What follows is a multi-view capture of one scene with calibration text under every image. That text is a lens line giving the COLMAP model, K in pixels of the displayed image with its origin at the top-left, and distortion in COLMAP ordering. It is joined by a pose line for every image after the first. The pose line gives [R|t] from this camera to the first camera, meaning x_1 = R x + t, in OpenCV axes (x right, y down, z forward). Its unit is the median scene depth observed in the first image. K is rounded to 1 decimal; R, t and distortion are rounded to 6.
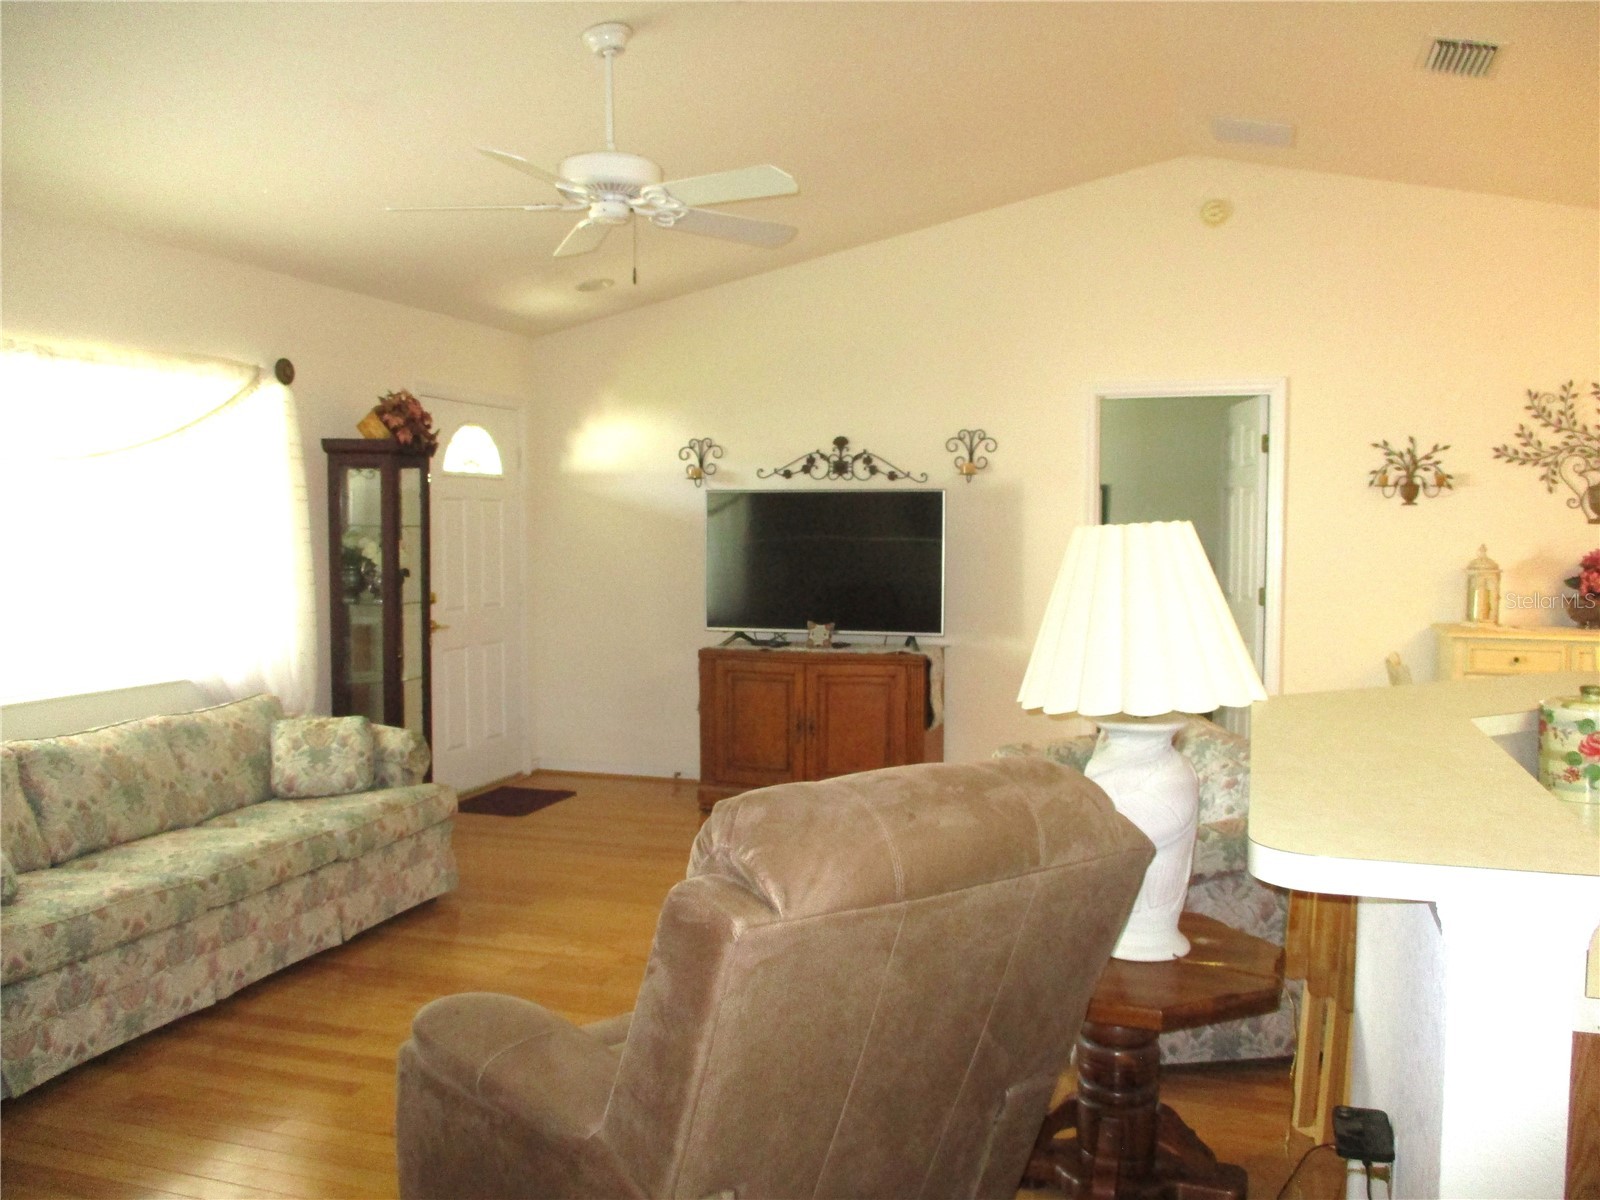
lens RADIAL K [[1334.8, 0, 810.2], [0, 1334.8, 599.2], [0, 0, 1]] dist [-0.027703, 0.014077]
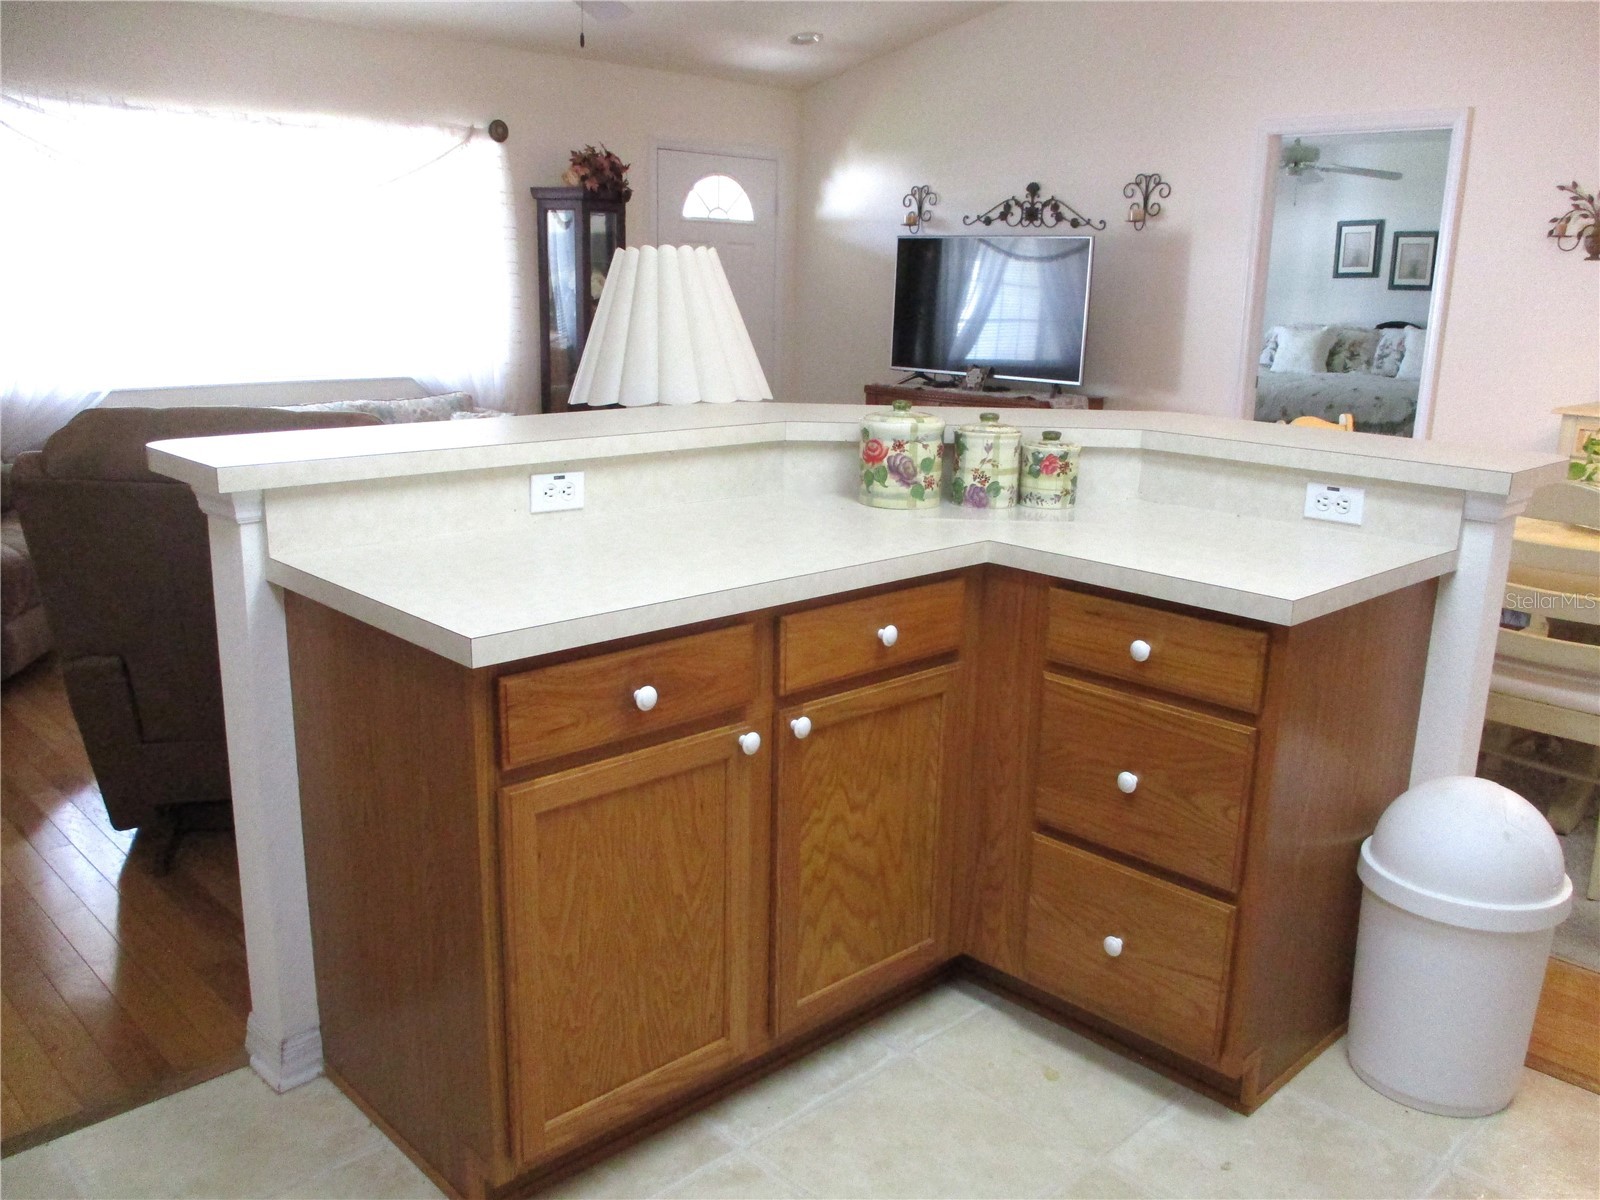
lens RADIAL K [[1334.8, 0, 812.8], [0, 1334.8, 610.2], [0, 0, 1]] dist [-0.027703, 0.014077]
pose [[0.887325, 0.131887, -0.441883, 0.413619], [-0.049433, 0.979912, 0.193205, 0.010184], [0.458488, -0.149592, 0.876020, -0.008025]]
